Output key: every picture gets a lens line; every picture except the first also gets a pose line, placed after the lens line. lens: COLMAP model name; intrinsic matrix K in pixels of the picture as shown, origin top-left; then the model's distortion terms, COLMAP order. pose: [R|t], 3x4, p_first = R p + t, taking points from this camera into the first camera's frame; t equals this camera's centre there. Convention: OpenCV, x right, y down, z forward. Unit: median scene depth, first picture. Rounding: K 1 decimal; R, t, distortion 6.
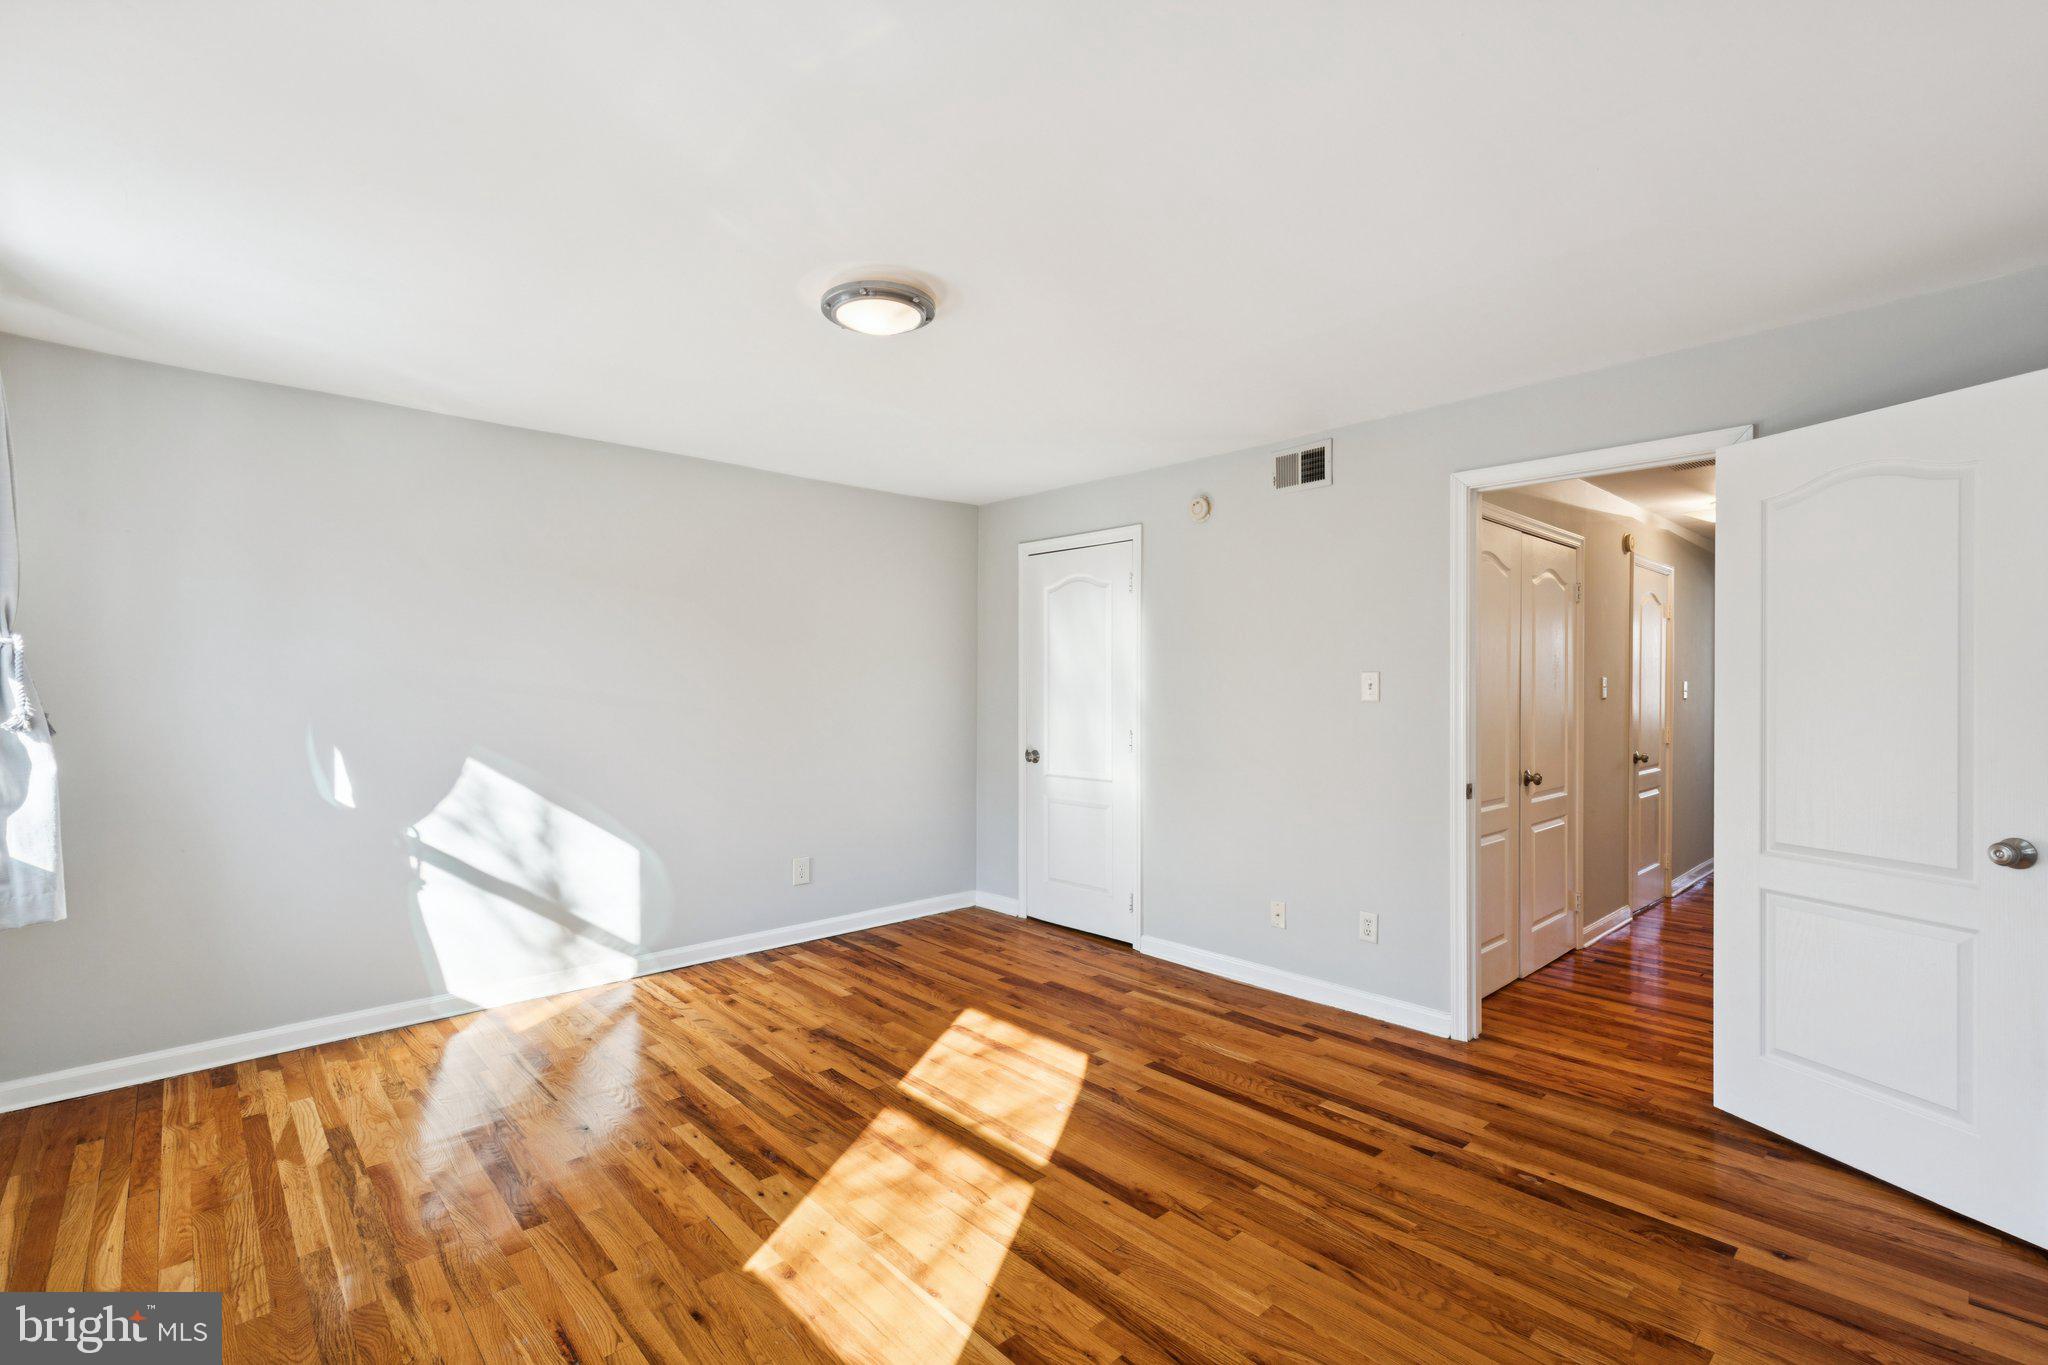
lens RADIAL K [[934.0, 0, 1029.4], [0, 934.0, 687.9], [0, 0, 1]] dist [0.009233, -0.002034]
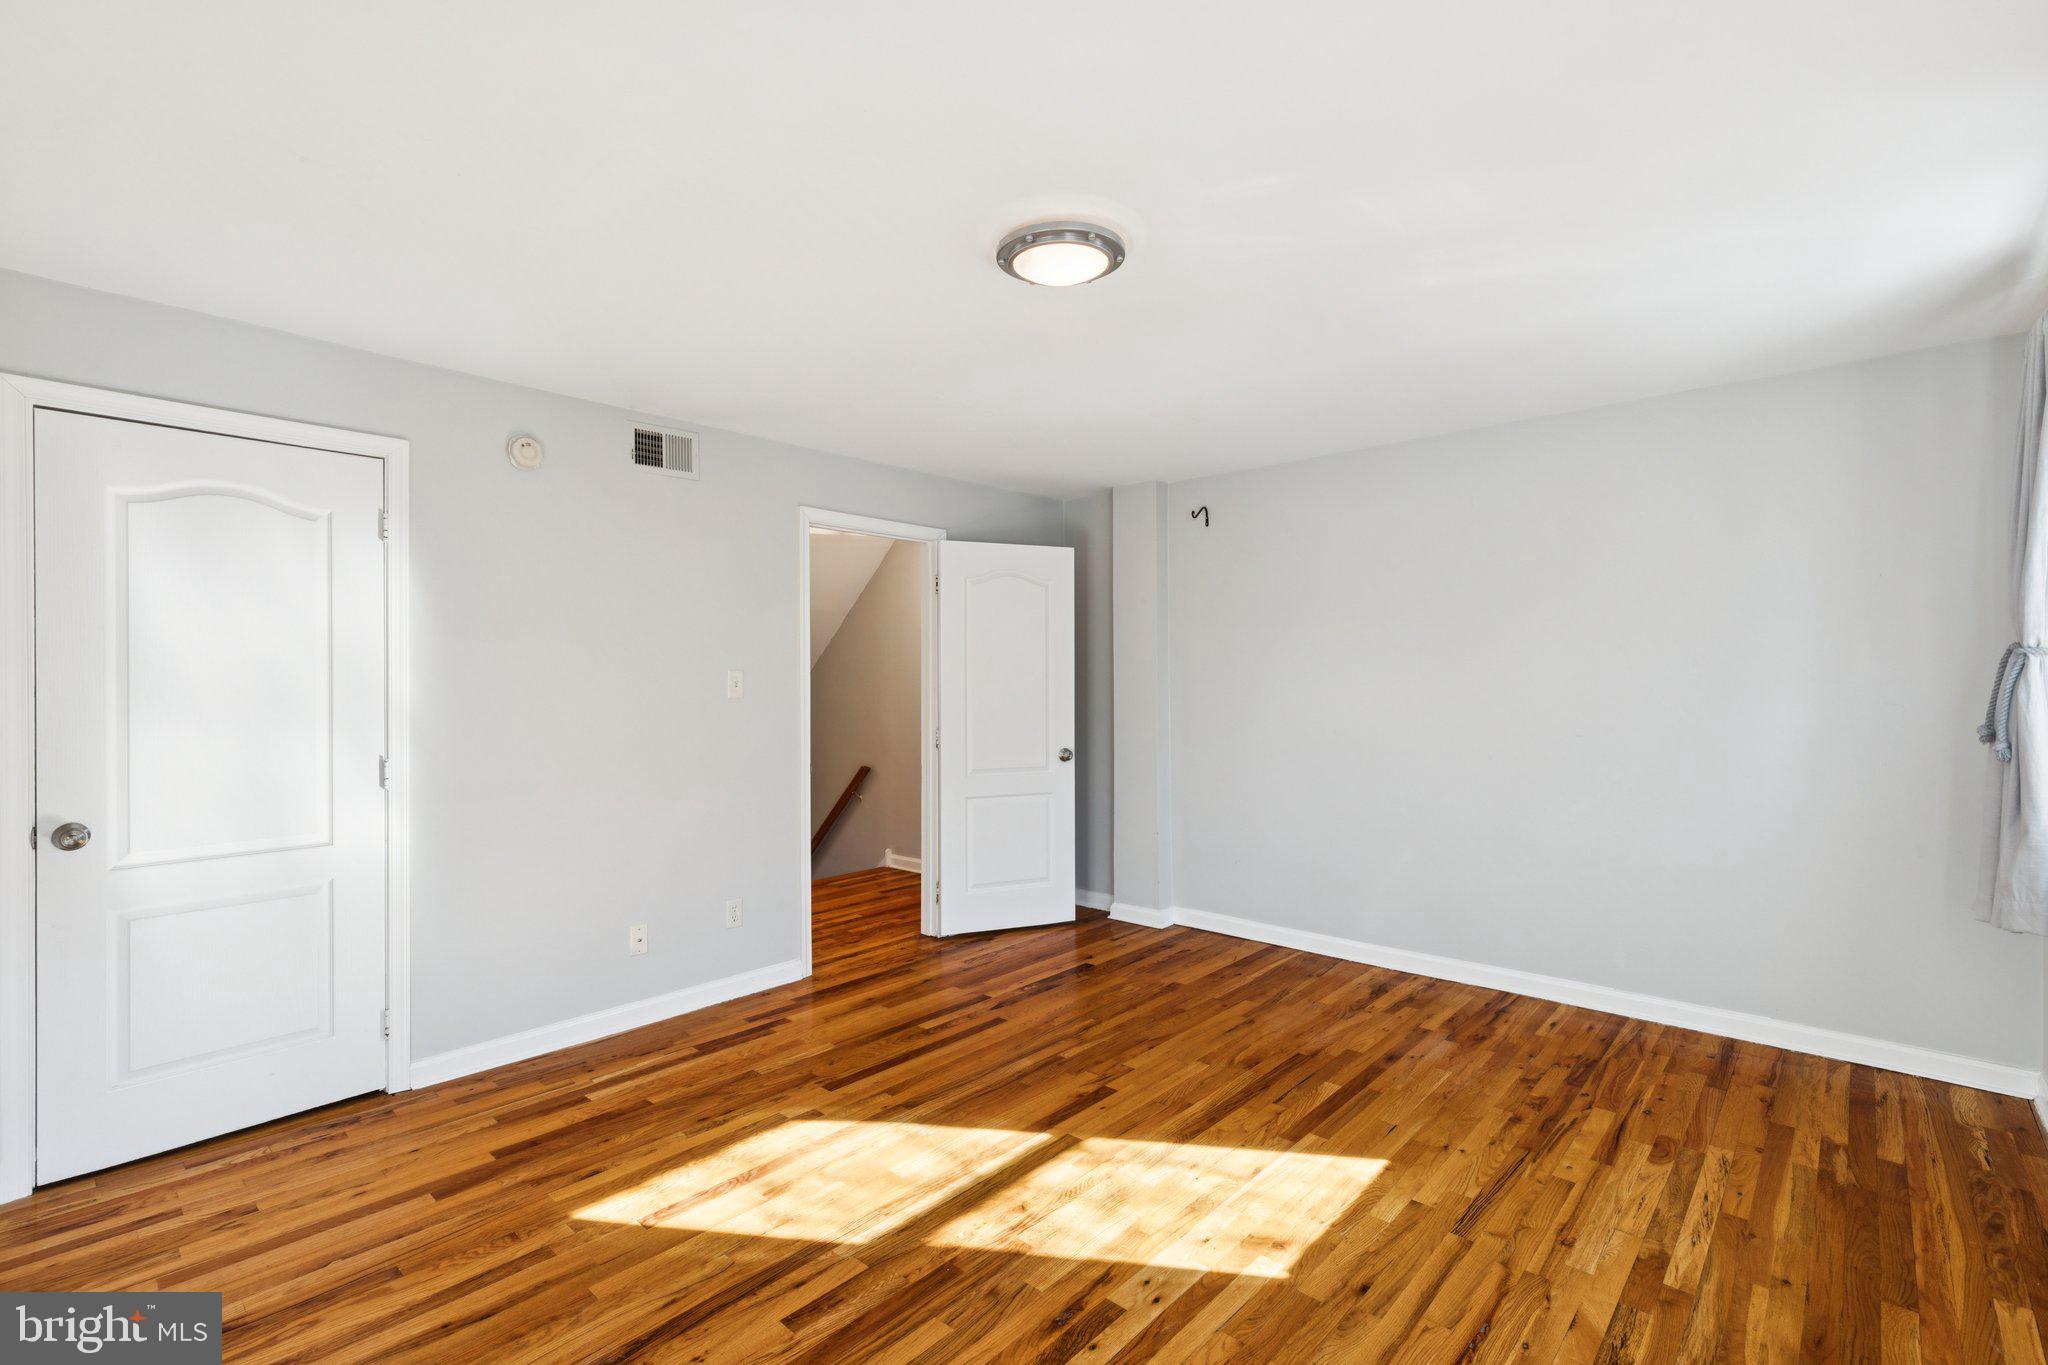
lens RADIAL K [[934.0, 0, 1023.4], [0, 934.0, 677.9], [0, 0, 1]] dist [0.009233, -0.002034]
pose [[-0.096315, 0.003091, 0.995346, -0.753973], [0.006830, 0.999974, -0.002445, -0.004282], [-0.995328, 0.006562, -0.096333, 0.818934]]
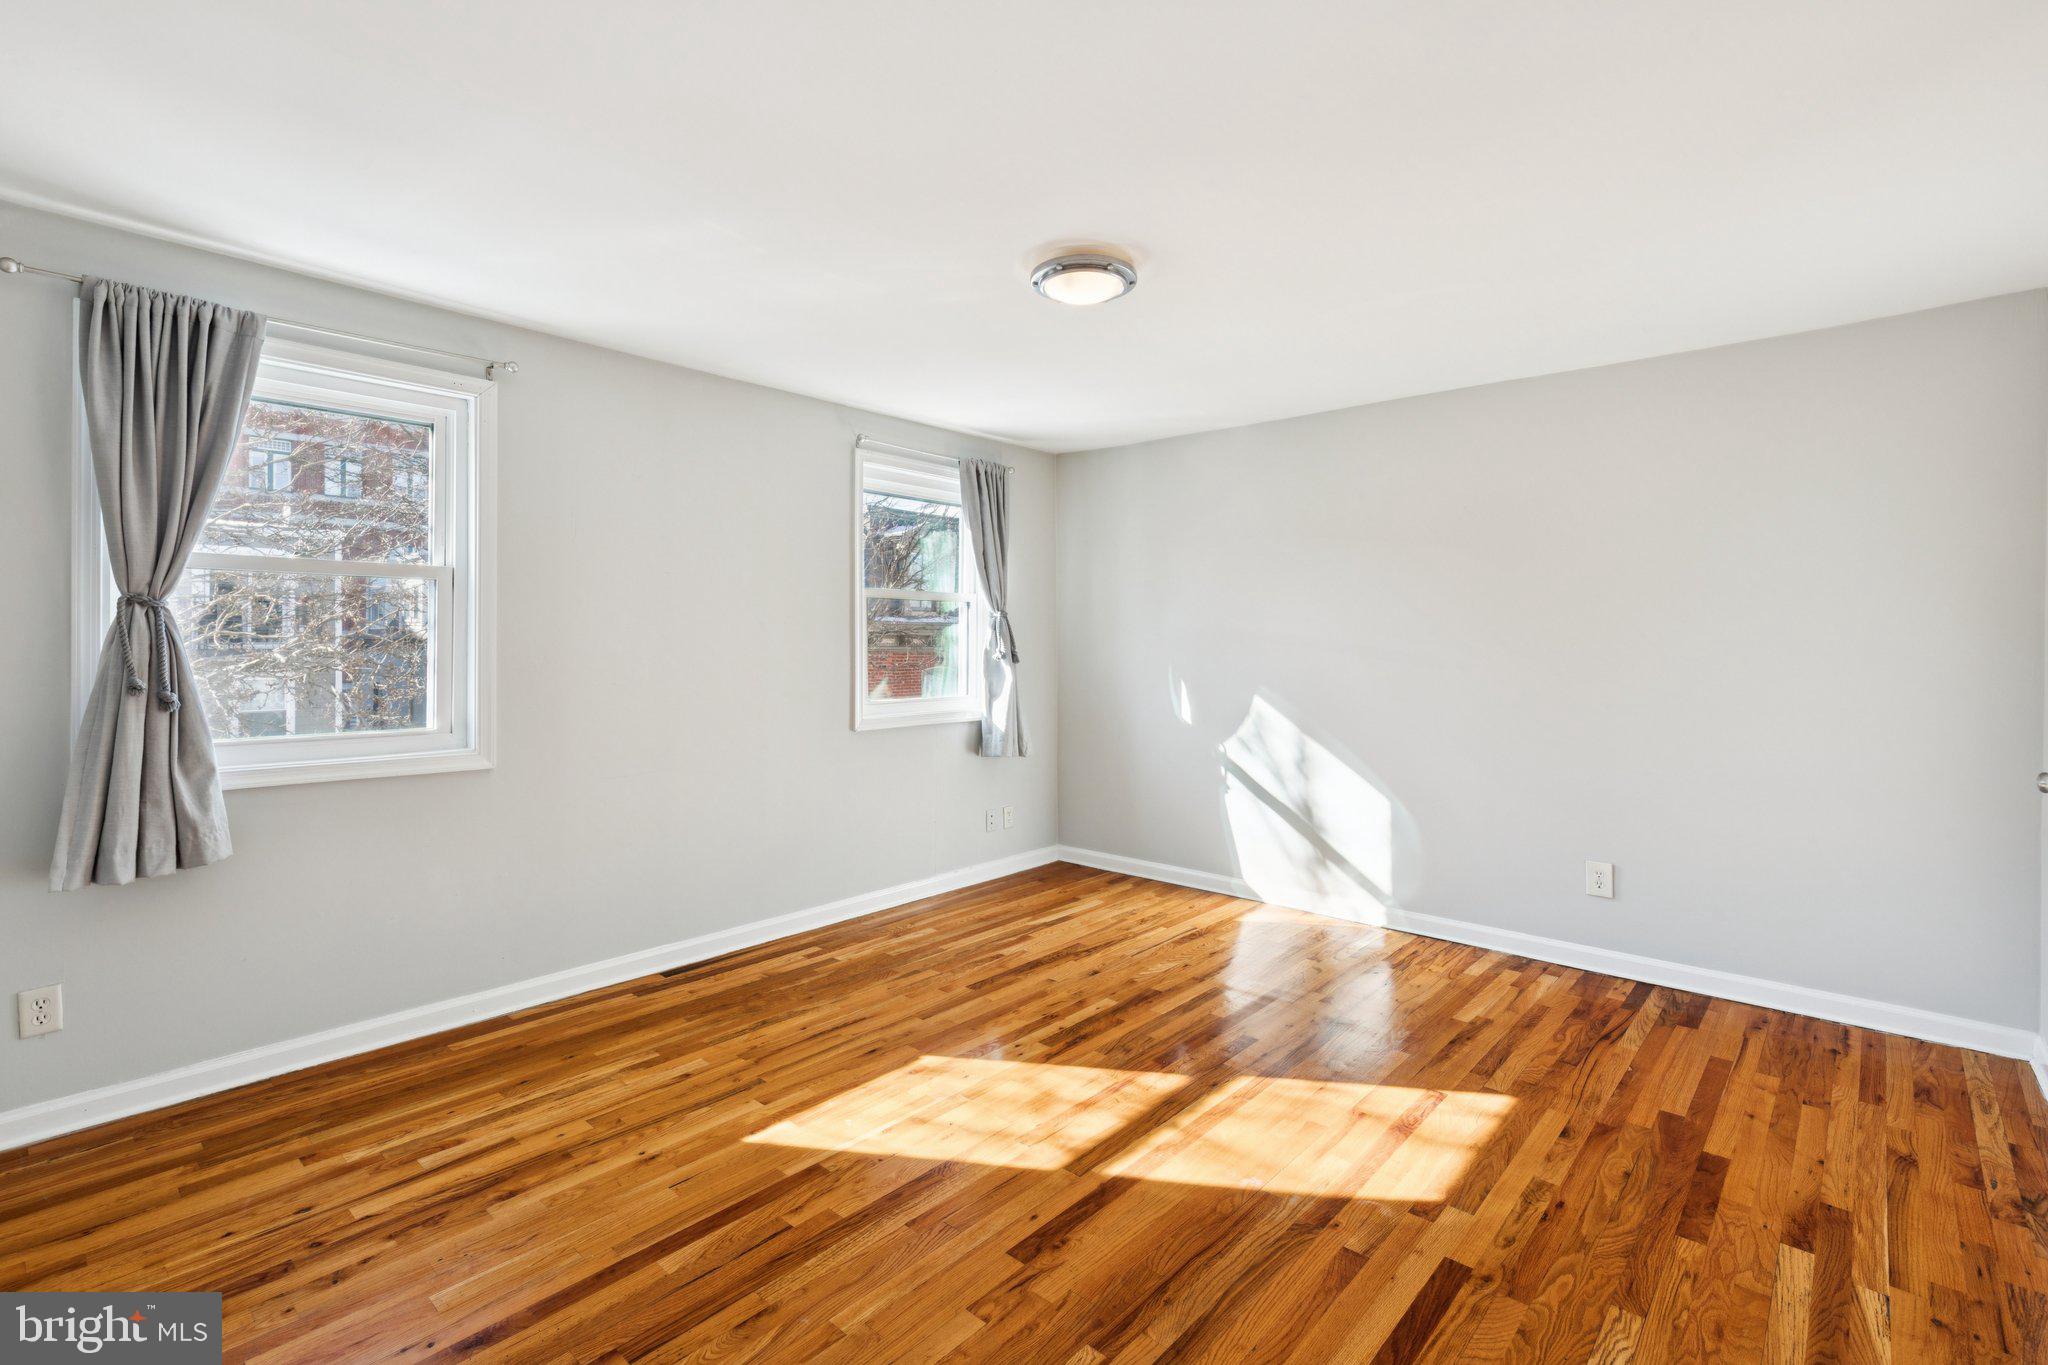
lens RADIAL K [[934.0, 0, 1006.3], [0, 934.0, 634.7], [0, 0, 1]] dist [0.009233, -0.002034]
pose [[0.079670, -0.003736, -0.996814, 0.649324], [-0.005591, 0.999976, -0.004195, 0.002156], [0.996806, 0.005908, 0.079647, 0.606280]]
